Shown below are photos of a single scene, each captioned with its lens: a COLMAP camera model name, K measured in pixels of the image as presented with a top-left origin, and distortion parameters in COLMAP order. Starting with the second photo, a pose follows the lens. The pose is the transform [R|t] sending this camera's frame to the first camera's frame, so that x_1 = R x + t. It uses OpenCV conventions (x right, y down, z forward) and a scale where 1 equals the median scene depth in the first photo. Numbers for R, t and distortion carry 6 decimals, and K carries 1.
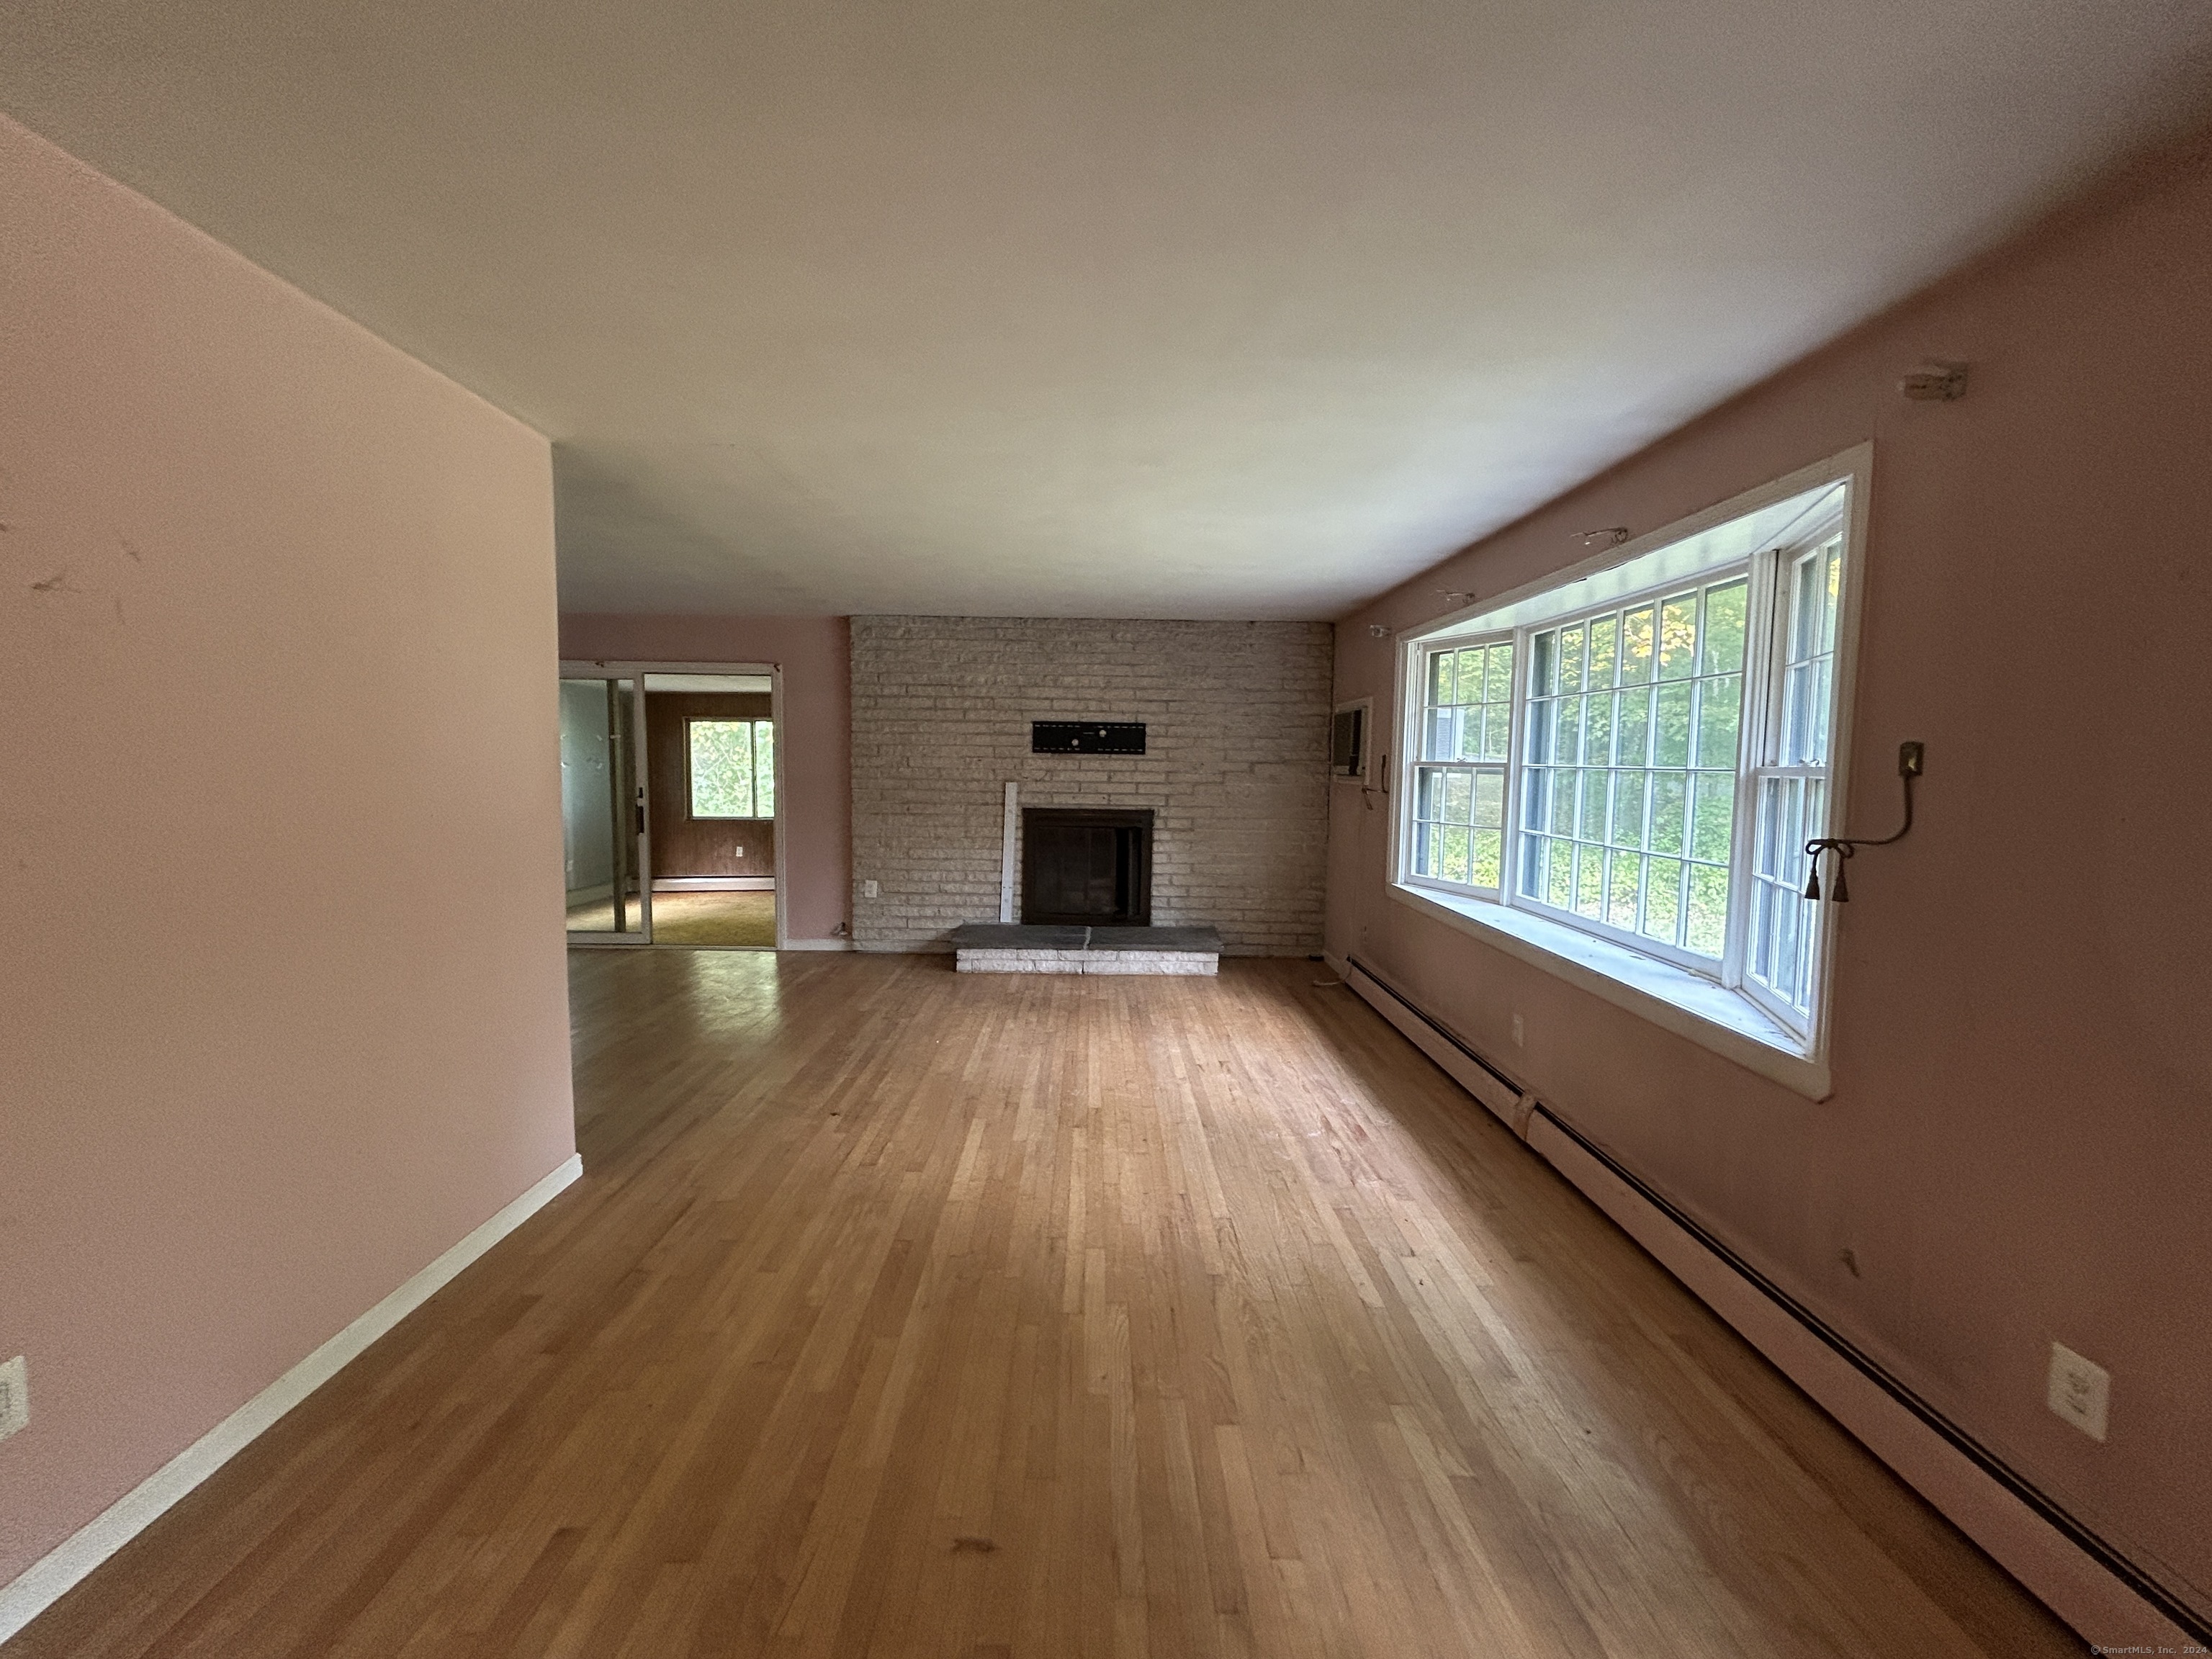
lens RADIAL K [[889.3, 0, 1126.9], [0, 889.3, 824.3], [0, 0, 1]] dist [-0.001727, 0.000804]
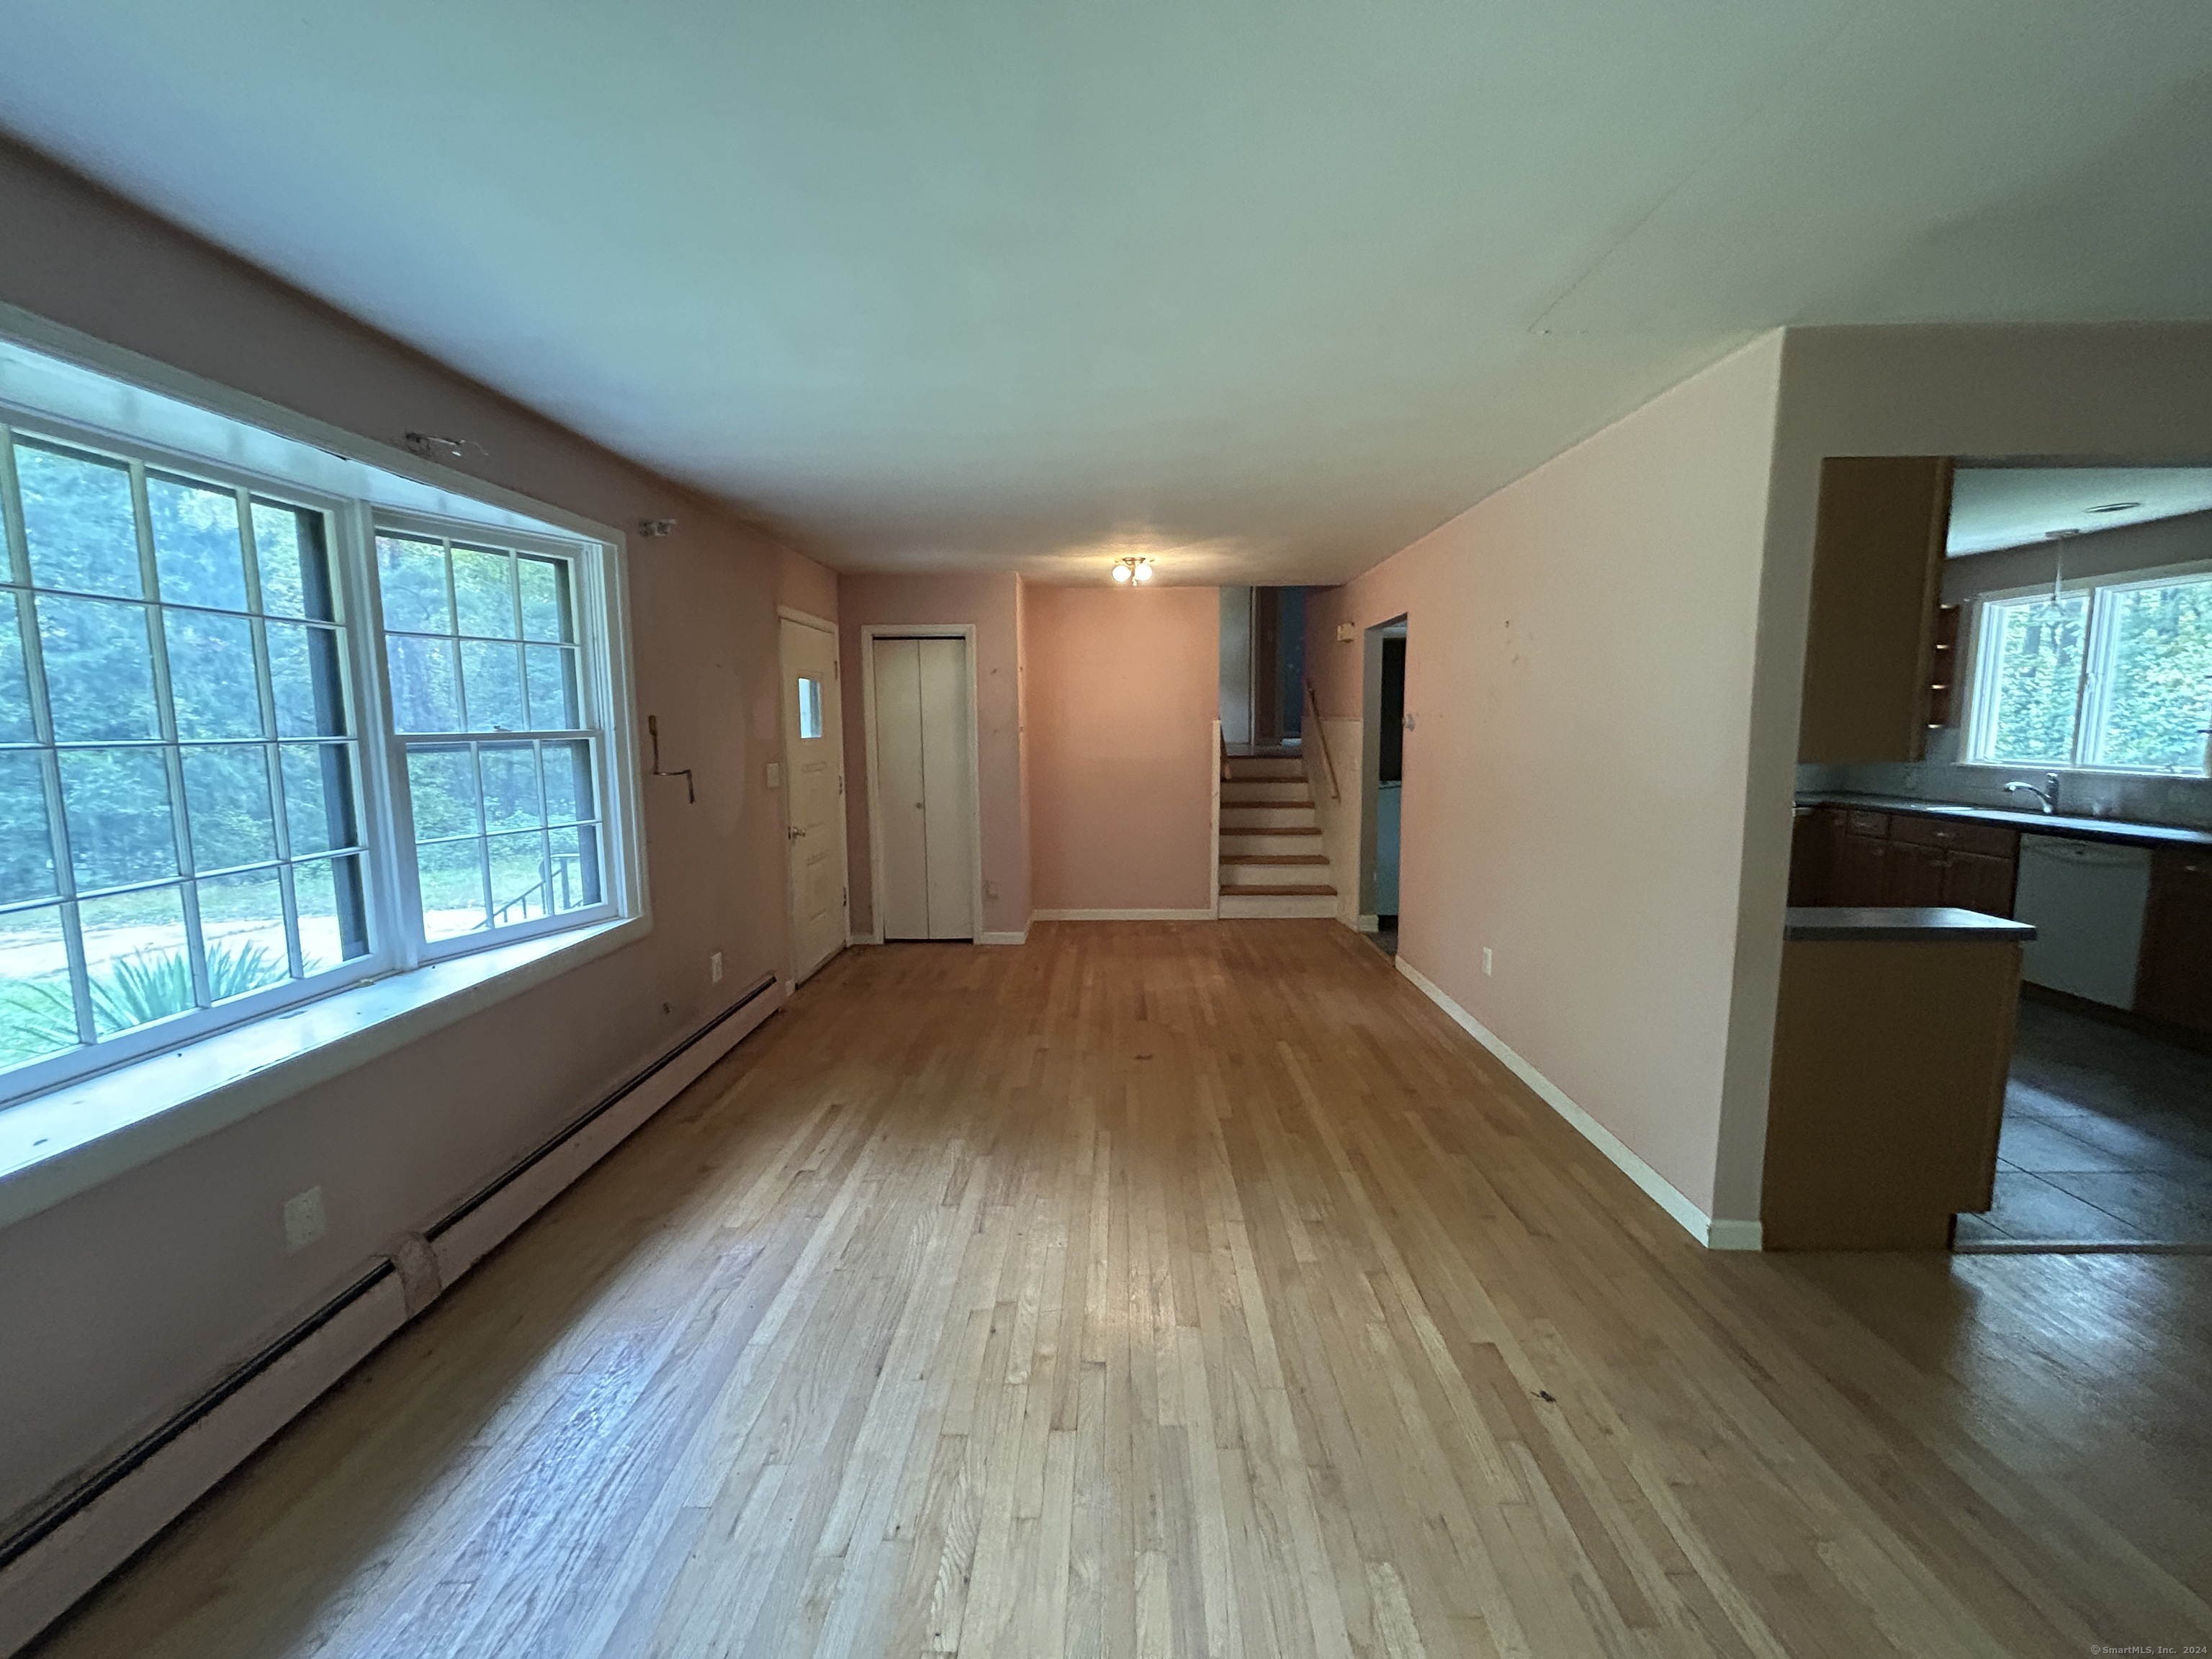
lens RADIAL K [[889.3, 0, 1104.8], [0, 889.3, 831.4], [0, 0, 1]] dist [-0.001727, 0.000804]
pose [[-0.998573, -0.010836, 0.052291, -0.091202], [-0.000150, 0.979763, 0.200160, -0.127410], [-0.053401, 0.199866, -0.978367, 1.581532]]
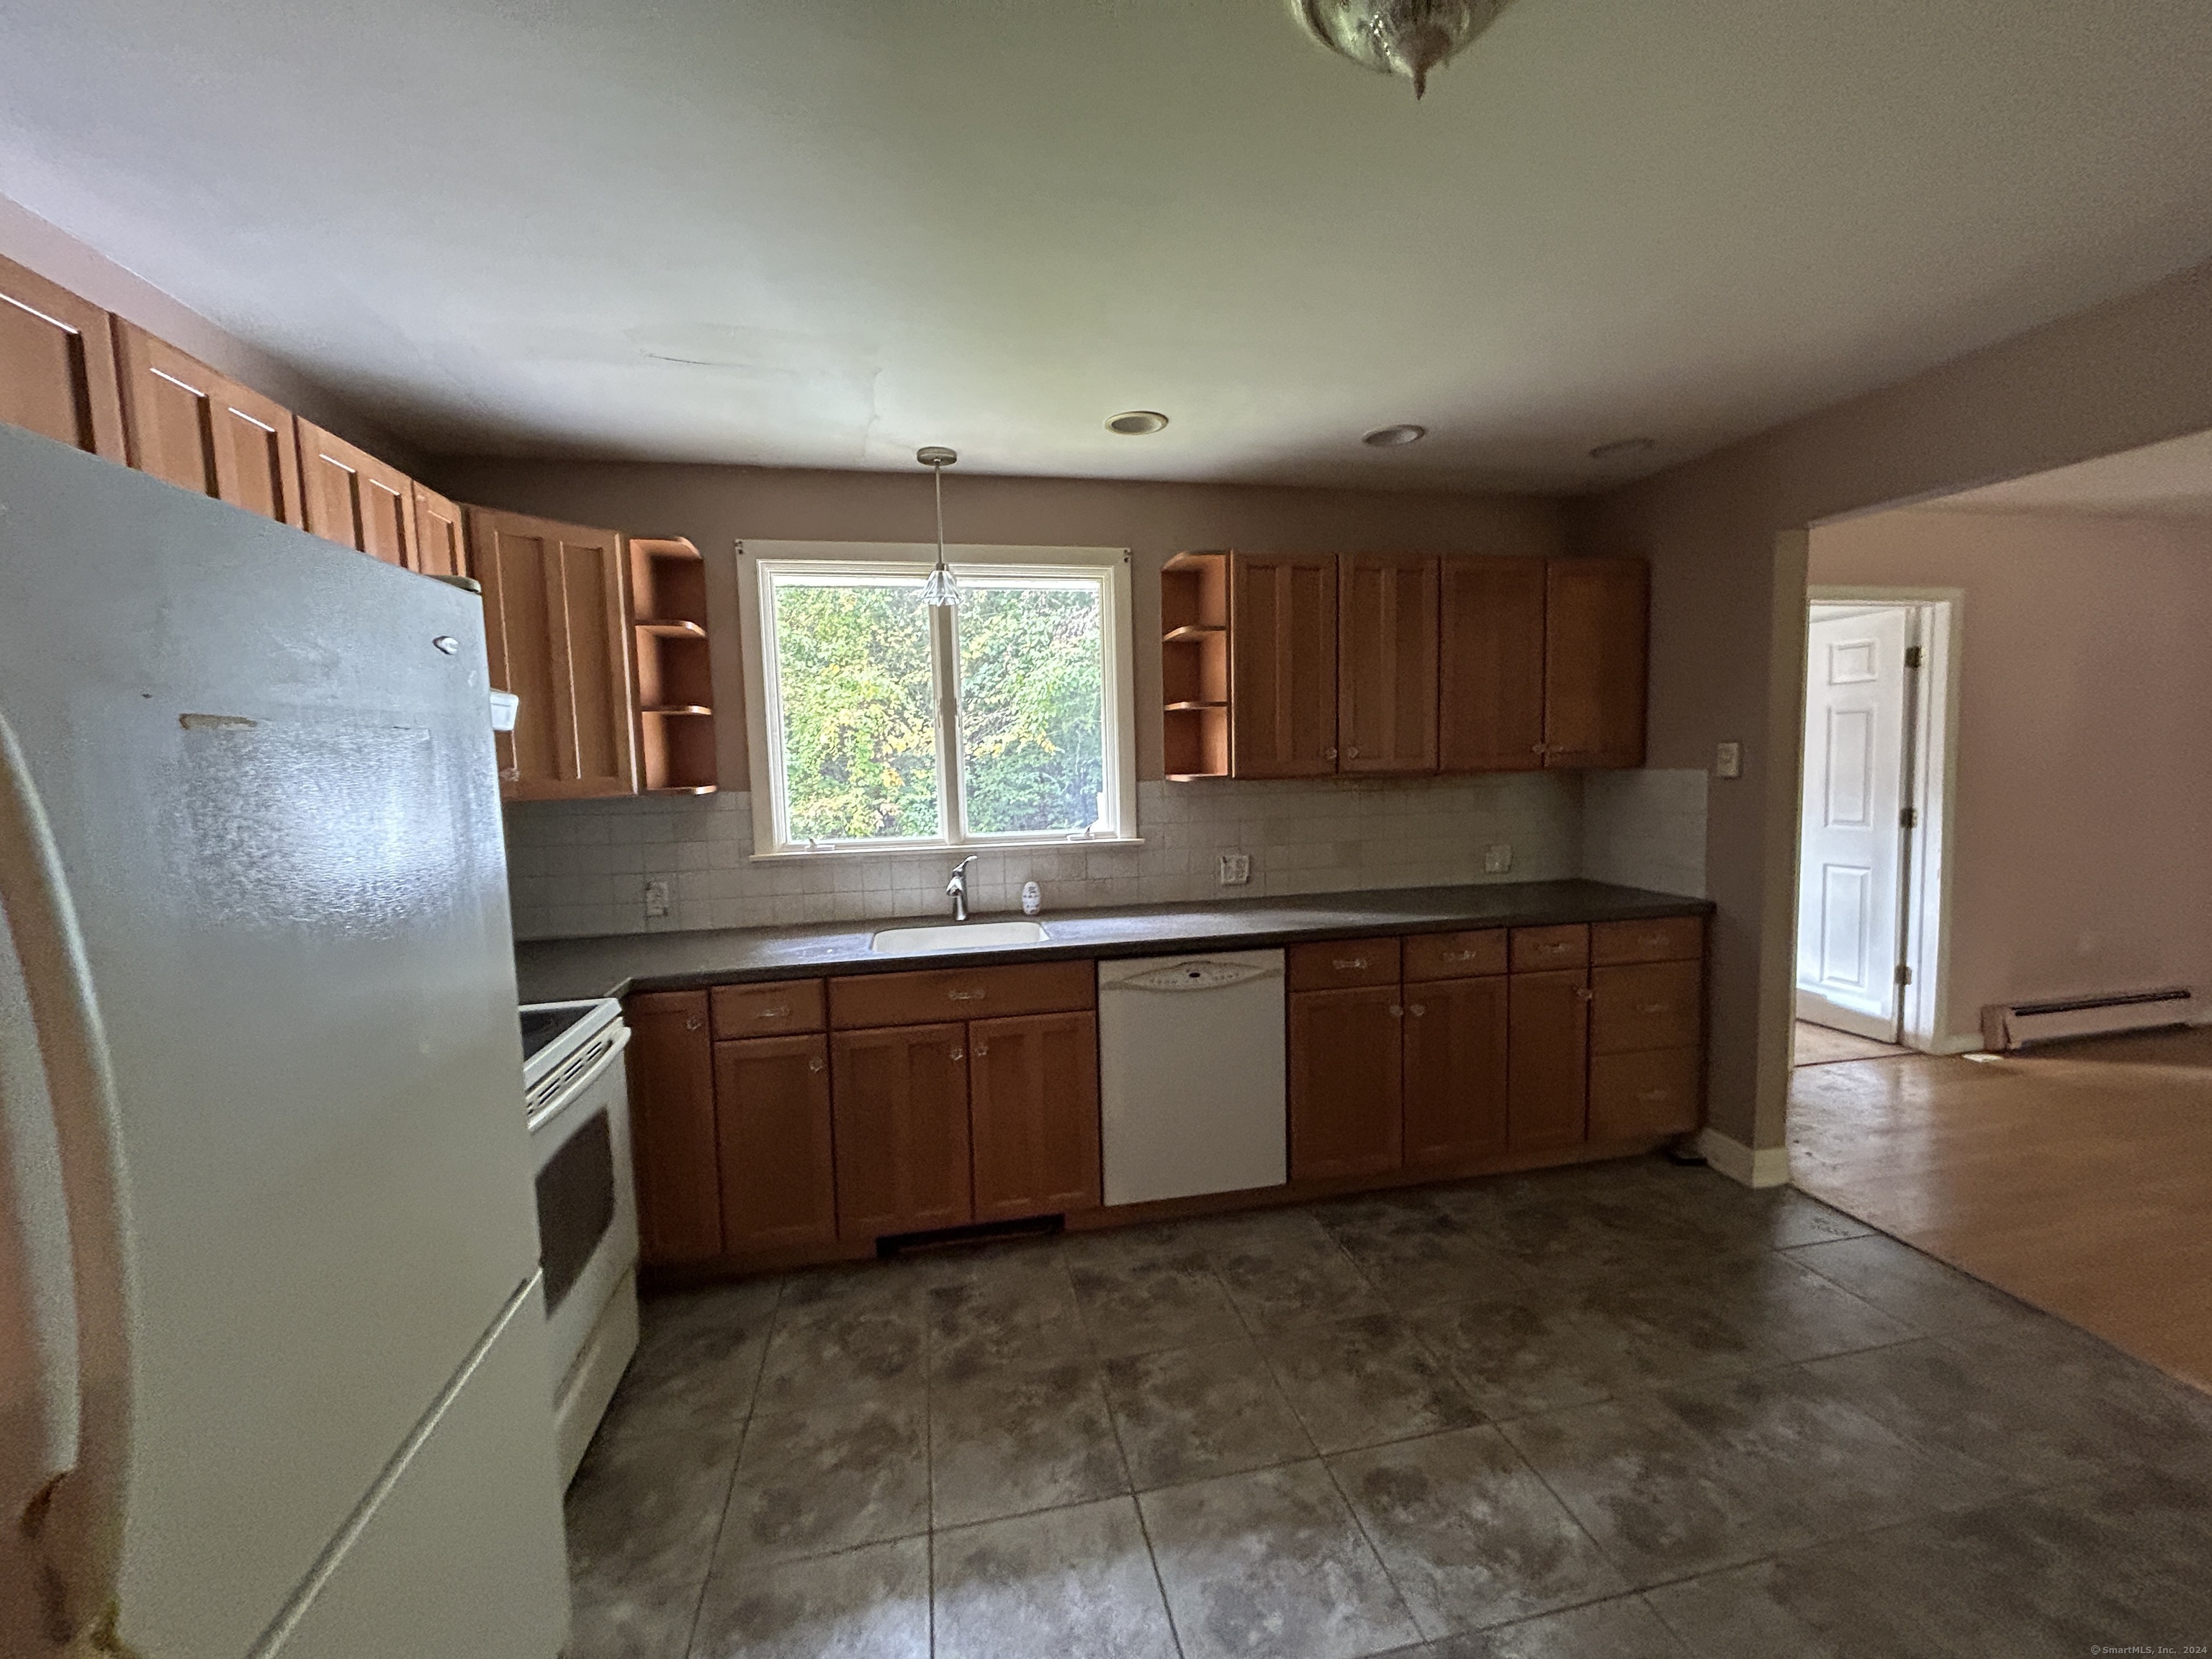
lens RADIAL K [[889.3, 0, 1100.3], [0, 889.3, 827.7], [0, 0, 1]] dist [-0.001727, 0.000804]
pose [[0.167419, 0.061077, -0.983992, -0.664103], [-0.046800, 0.997446, 0.053950, -0.012386], [0.984774, 0.037019, 0.169850, 0.037213]]
